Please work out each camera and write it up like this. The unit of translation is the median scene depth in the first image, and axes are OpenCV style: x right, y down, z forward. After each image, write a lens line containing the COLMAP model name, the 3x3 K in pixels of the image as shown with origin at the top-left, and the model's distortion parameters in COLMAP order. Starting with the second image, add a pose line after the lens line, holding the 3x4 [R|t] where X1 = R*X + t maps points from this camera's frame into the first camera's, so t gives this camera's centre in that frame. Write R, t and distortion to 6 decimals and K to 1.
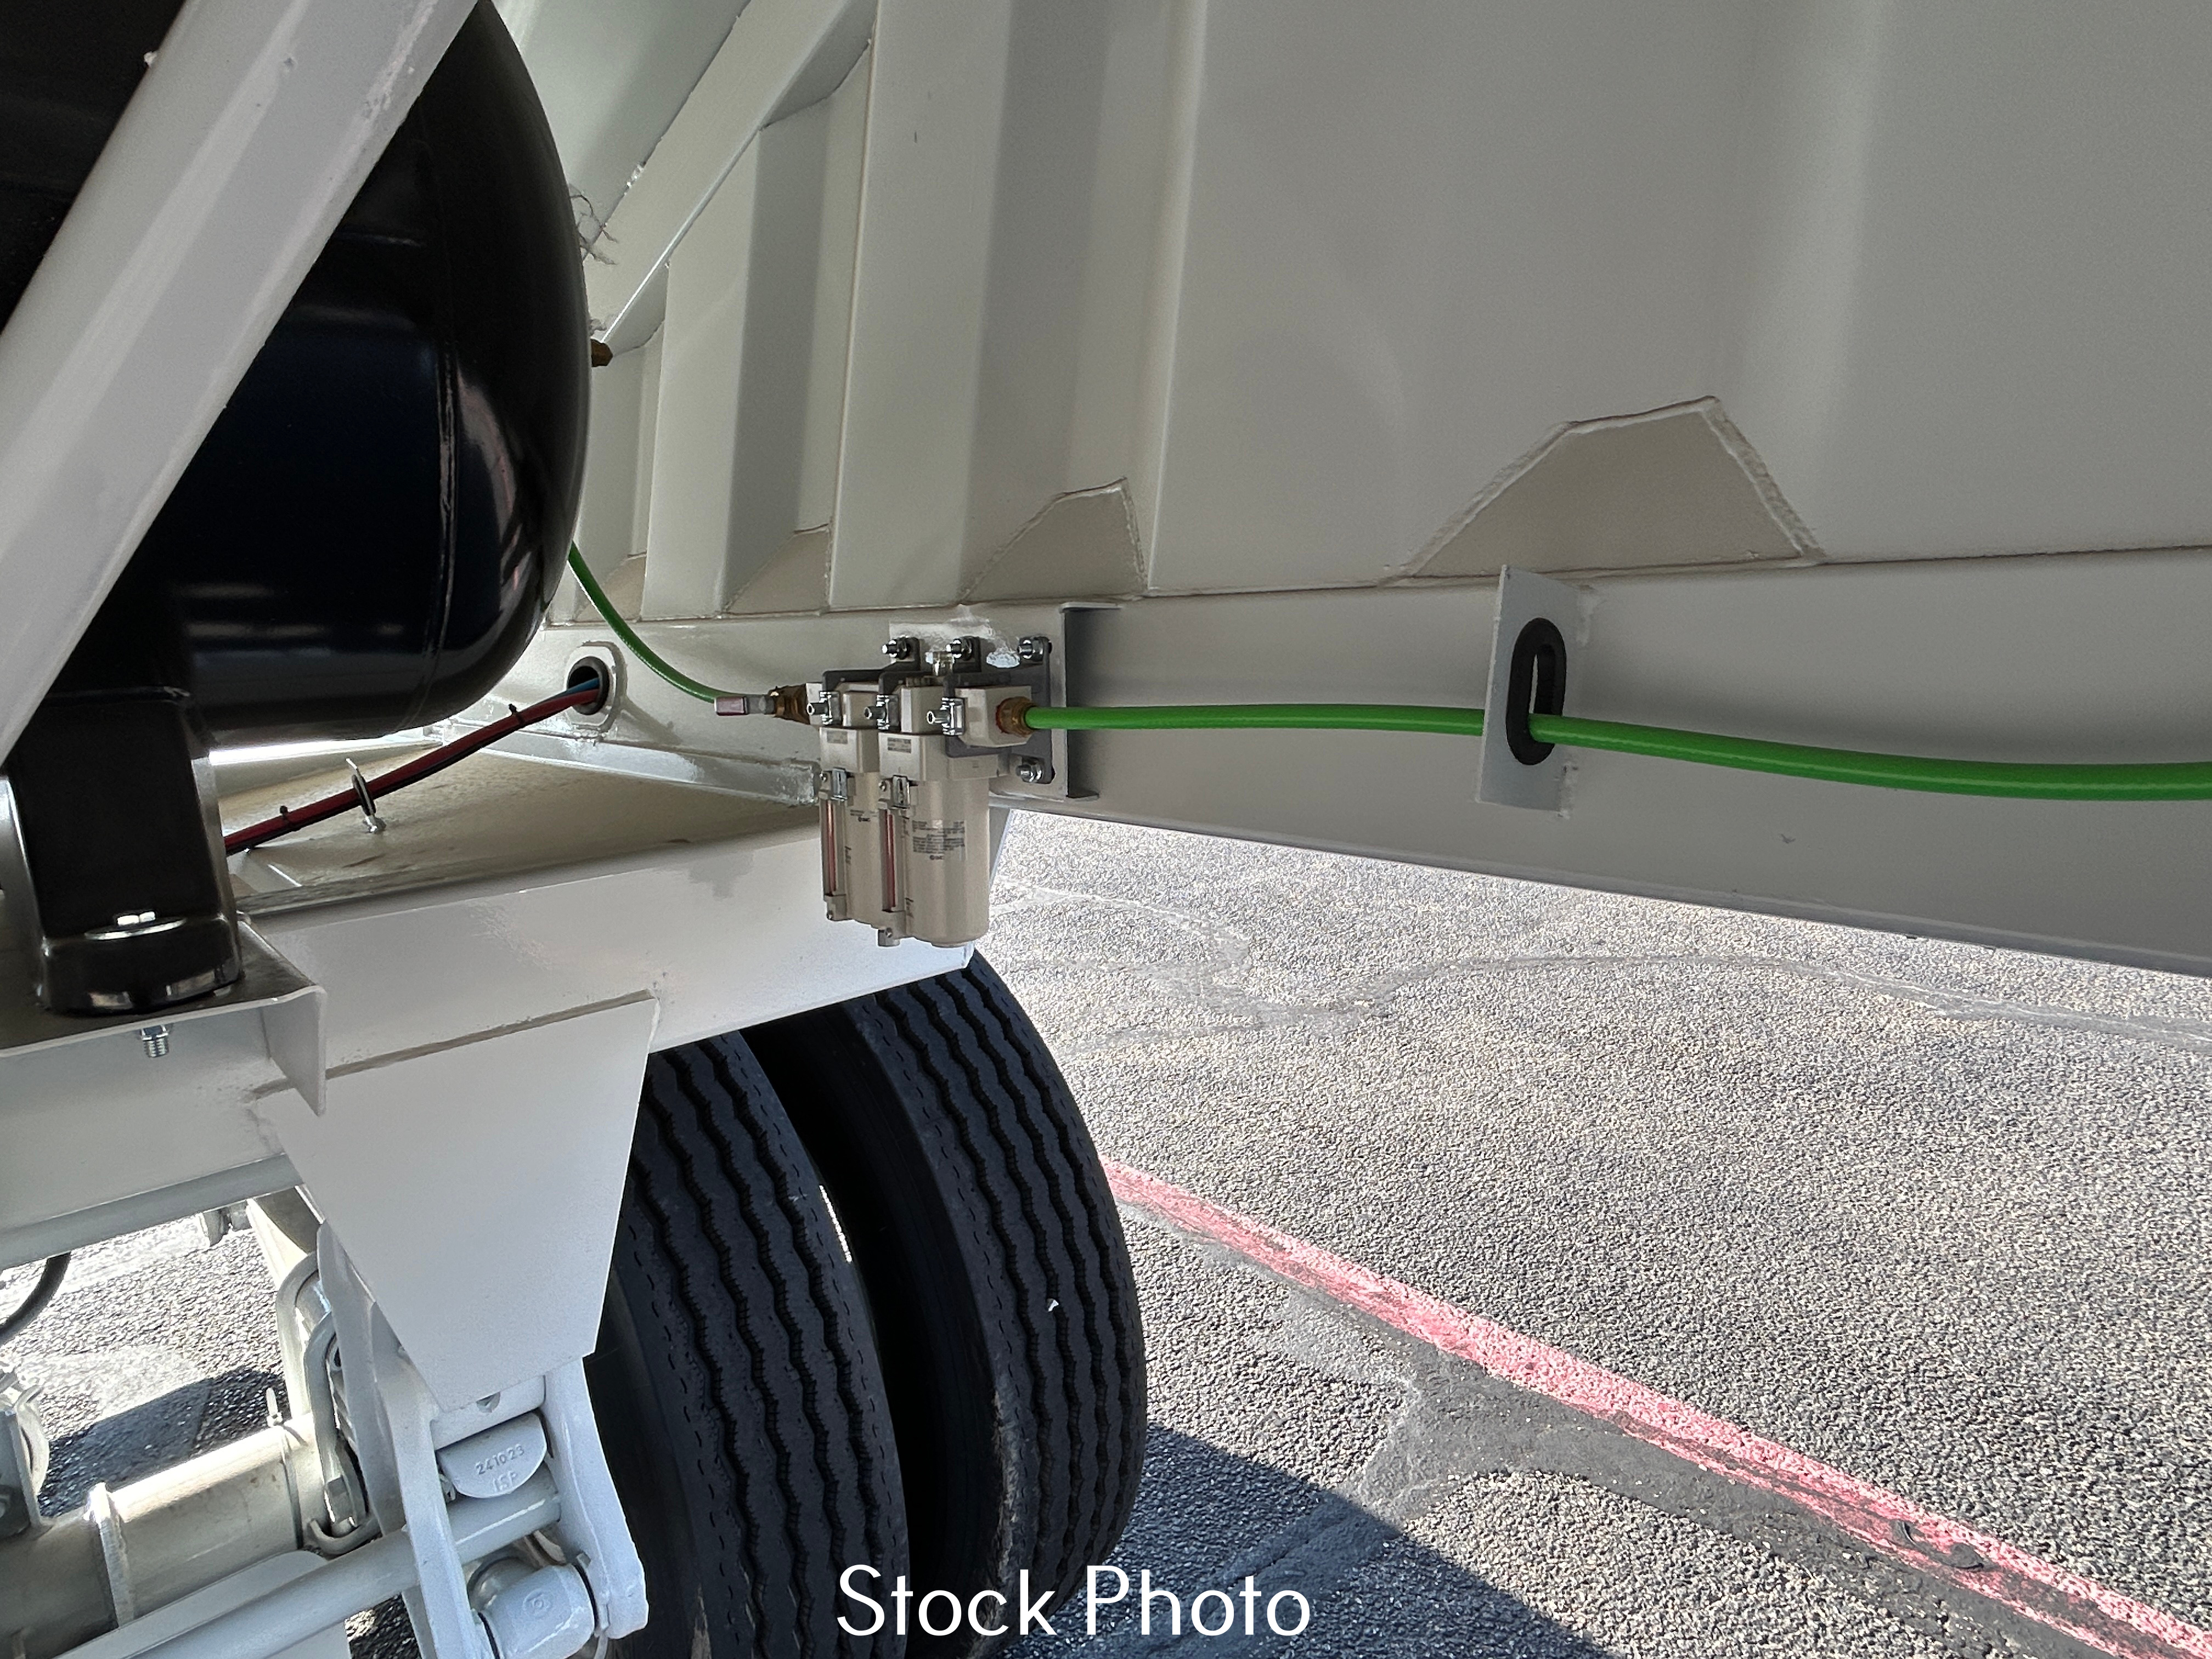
lens RADIAL K [[1293.9, 0, 1106.0], [0, 1293.9, 829.5], [0, 0, 1]] dist [-0.000331, -0.000815]
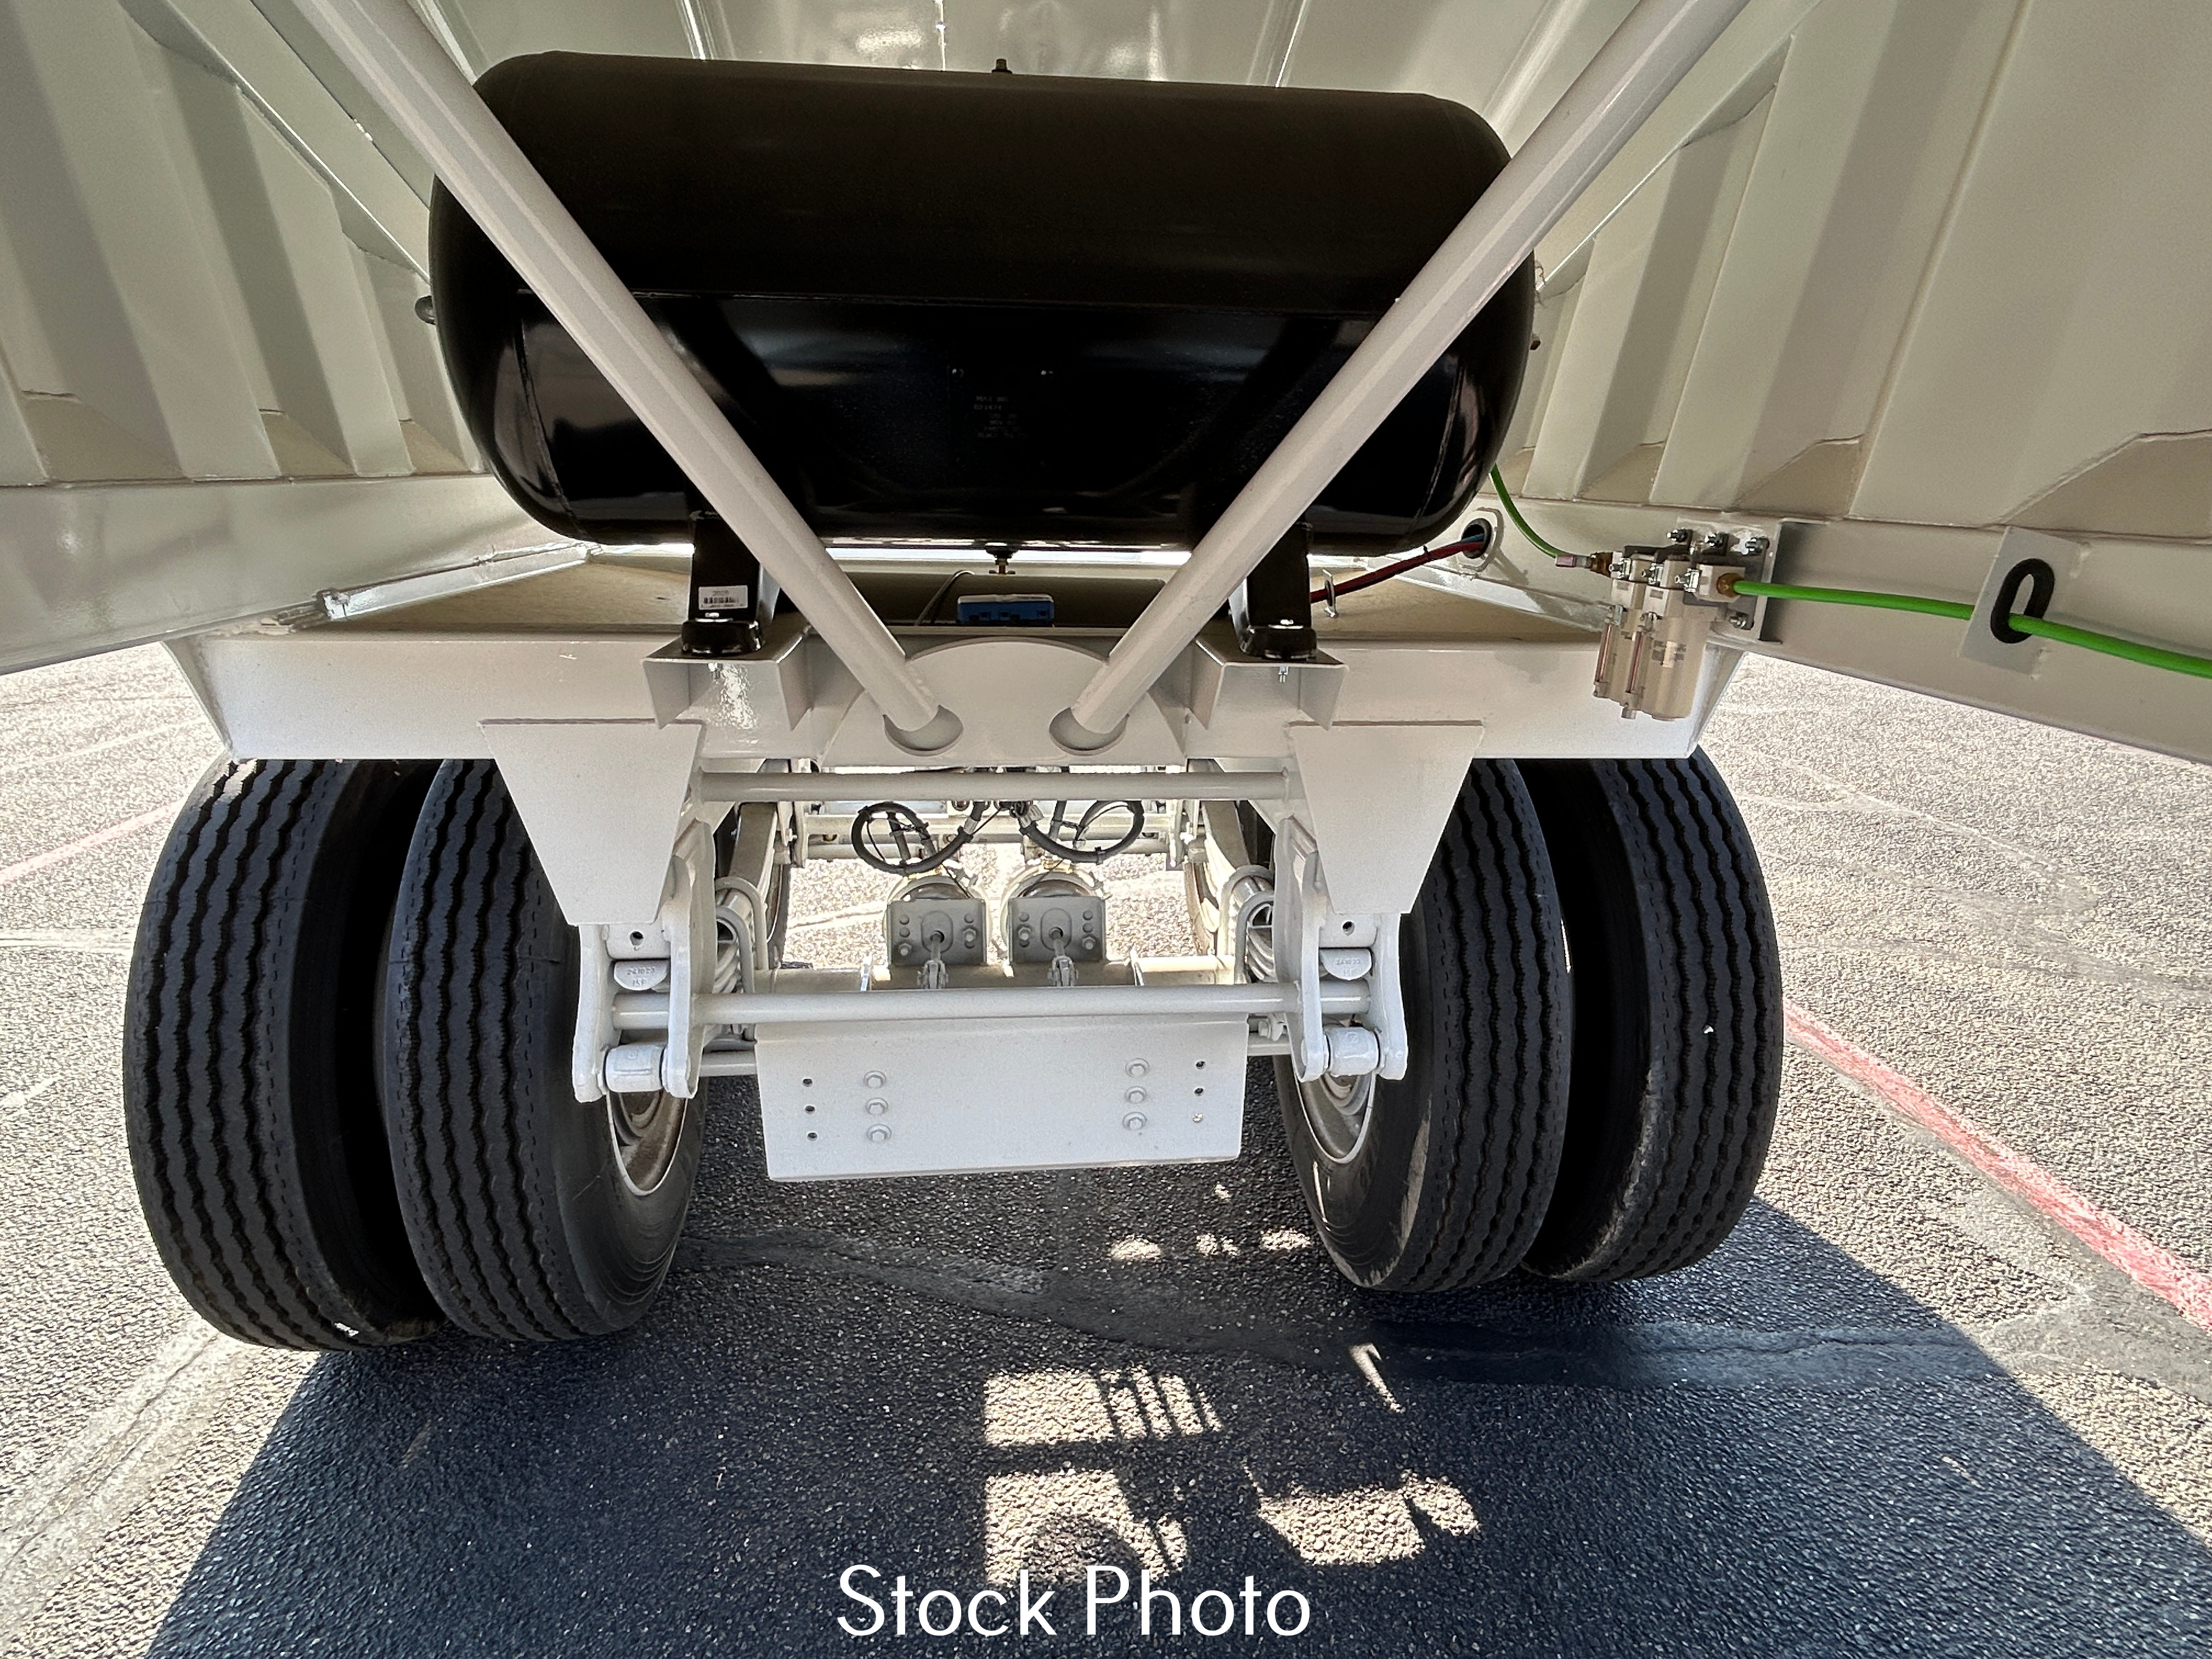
lens RADIAL K [[1293.9, 0, 1106.0], [0, 1293.9, 829.5], [0, 0, 1]] dist [-0.000331, -0.000815]
pose [[0.801554, 0.225120, -0.553925, 0.186190], [-0.164610, 0.973699, 0.157522, 0.059941], [0.574818, -0.035081, 0.817529, -0.560105]]
